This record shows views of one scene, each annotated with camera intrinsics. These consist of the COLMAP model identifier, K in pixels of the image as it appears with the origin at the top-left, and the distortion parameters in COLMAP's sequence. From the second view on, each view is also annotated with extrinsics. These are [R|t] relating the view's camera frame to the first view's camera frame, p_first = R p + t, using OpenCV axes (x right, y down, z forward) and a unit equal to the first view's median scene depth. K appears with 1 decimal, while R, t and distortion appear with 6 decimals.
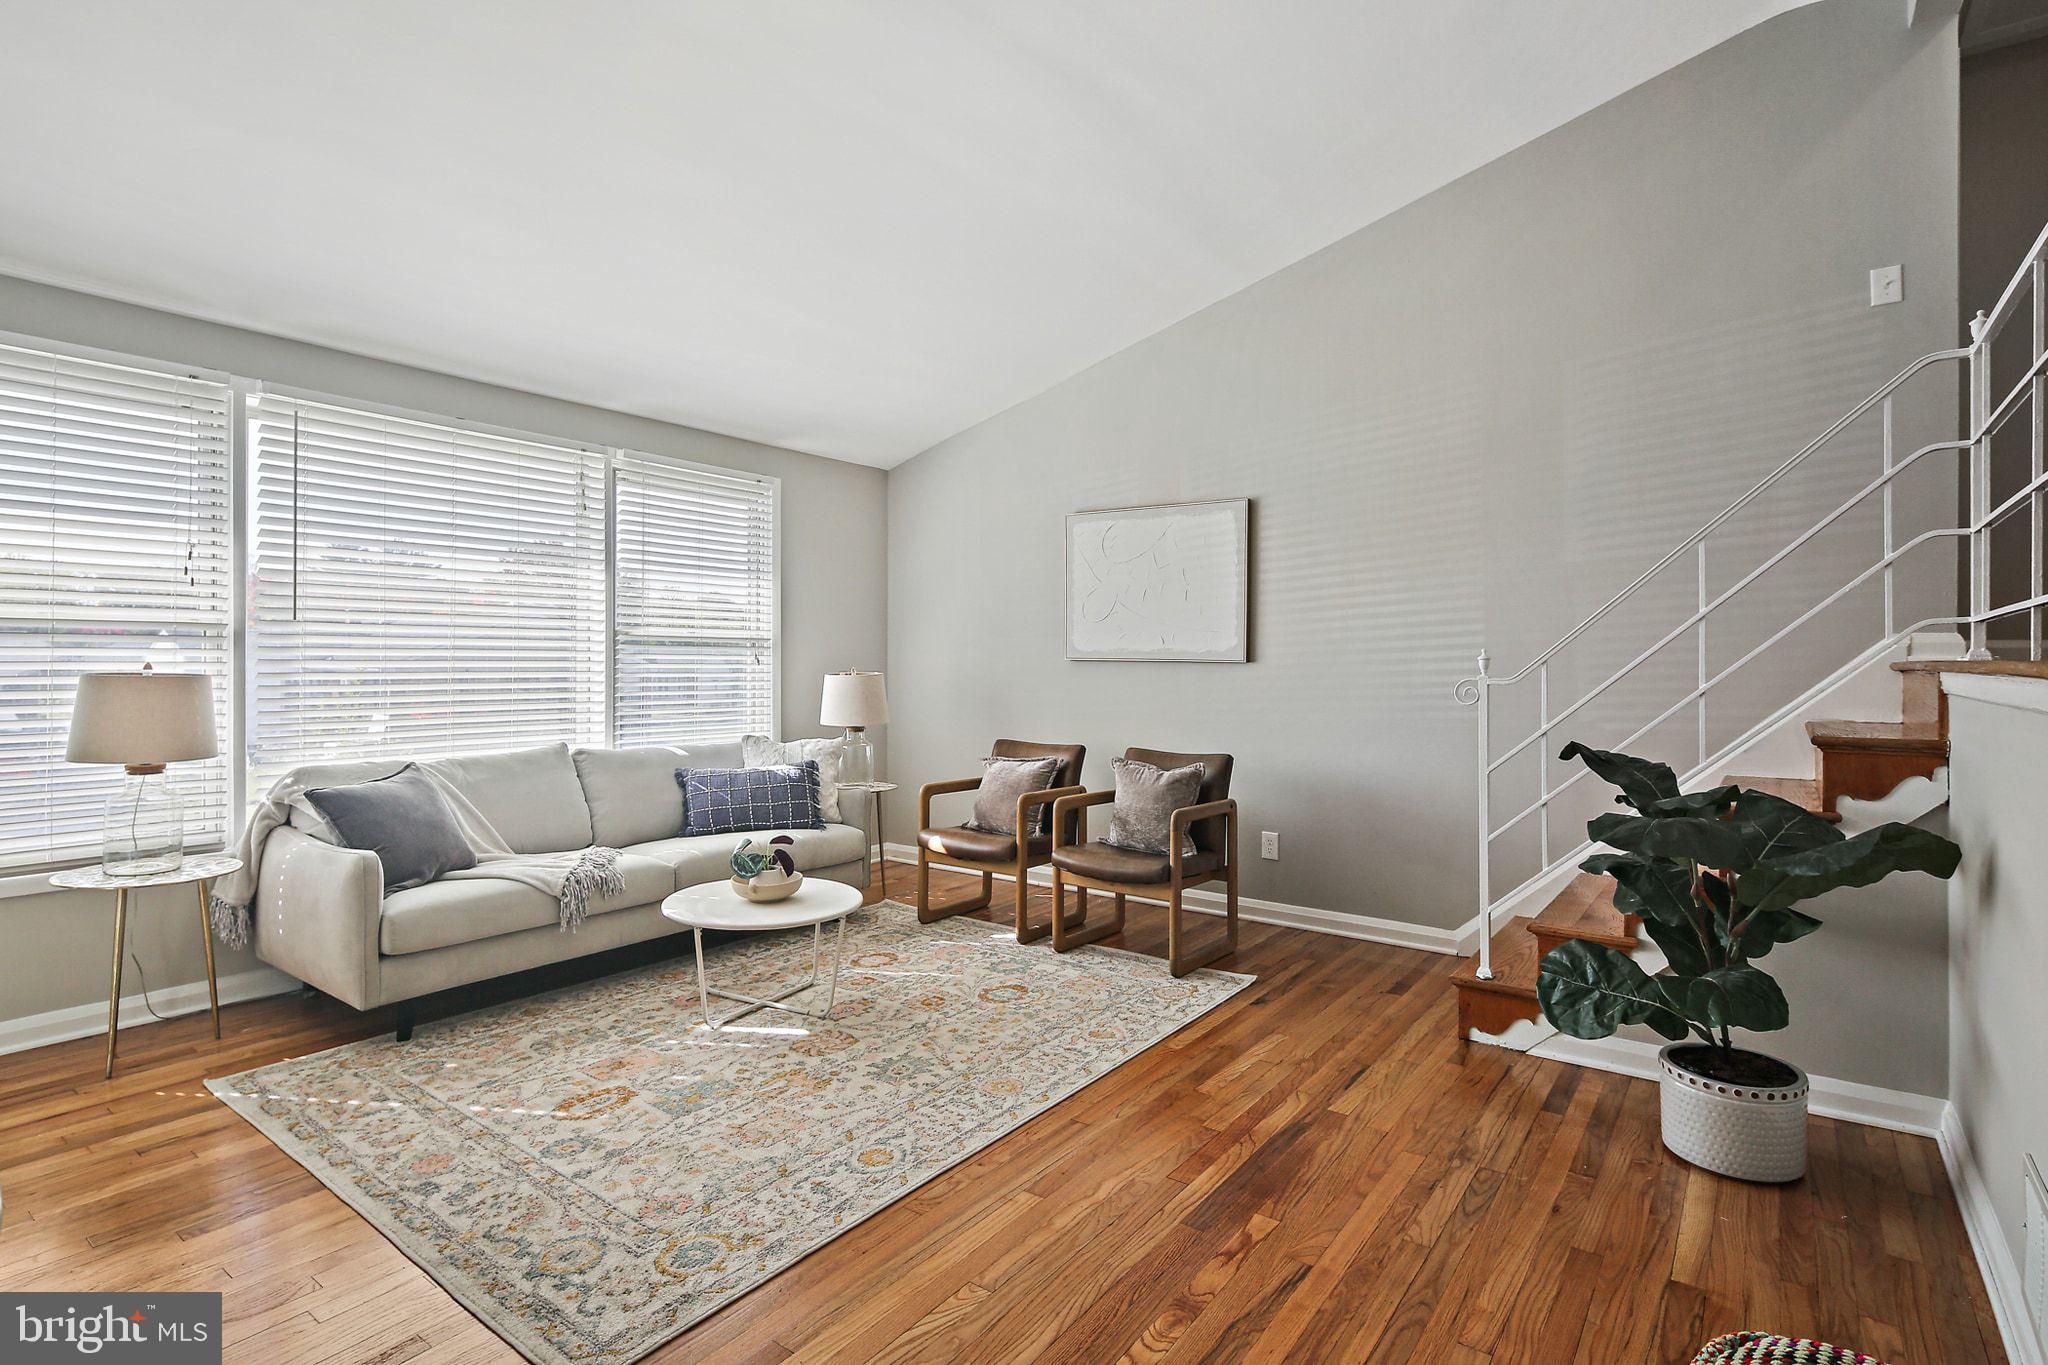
lens RADIAL K [[1006.1, 0, 1001.9], [0, 1006.1, 651.2], [0, 0, 1]] dist [-0.000673, -0.002127]
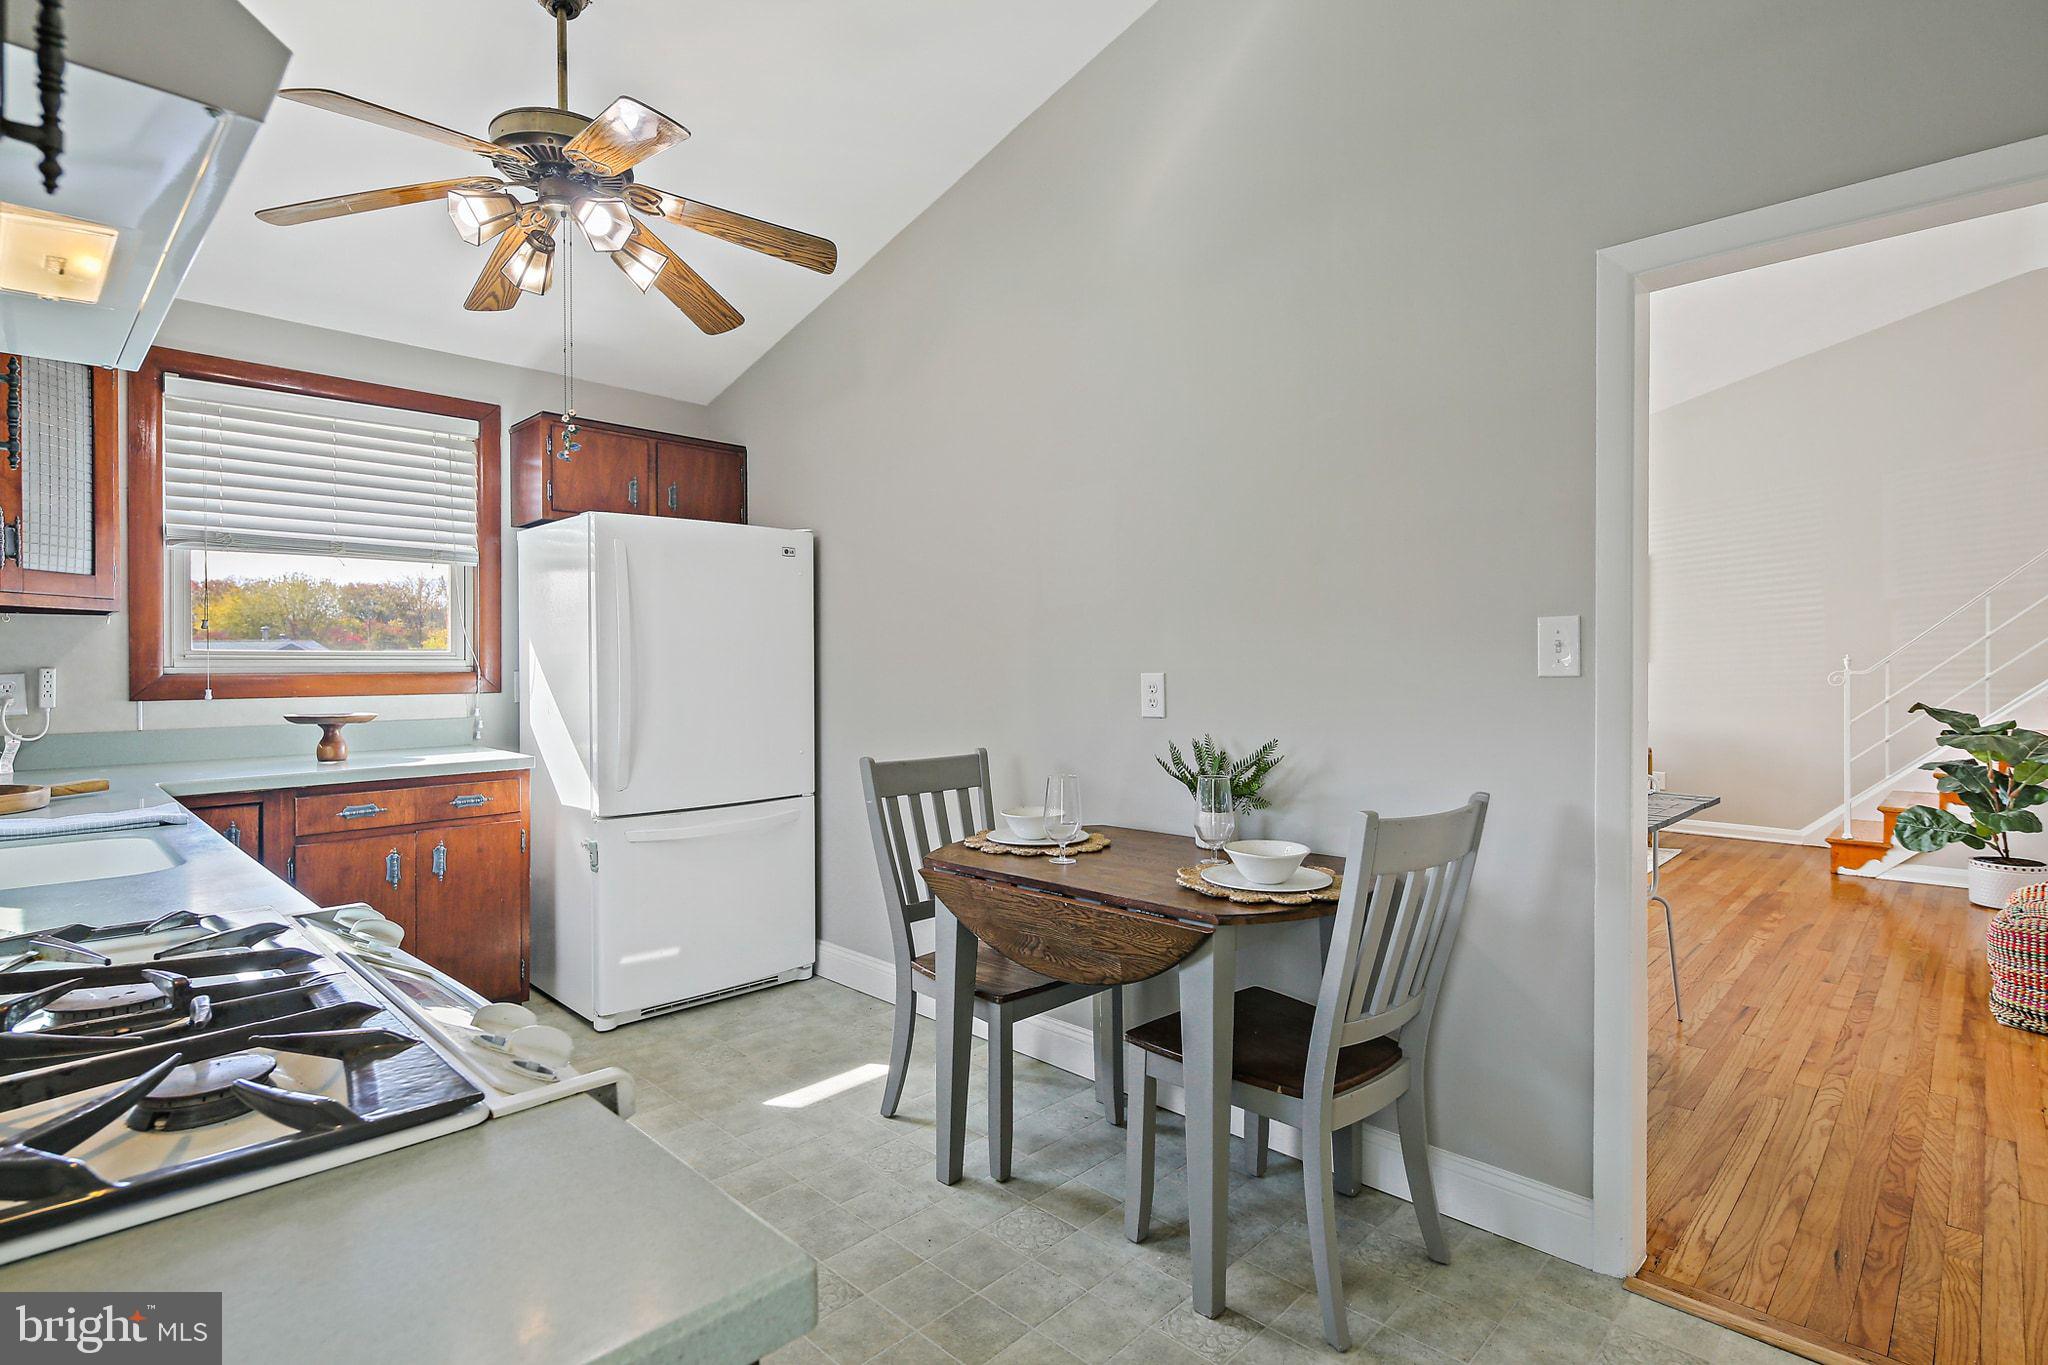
lens RADIAL K [[1006.1, 0, 1013.0], [0, 1006.1, 676.4], [0, 0, 1]] dist [-0.000673, -0.002127]
pose [[0.992593, -0.004223, -0.121413, -0.817669], [0.007466, 0.999627, 0.026270, -0.022100], [0.121257, -0.026982, 0.992254, -0.994999]]
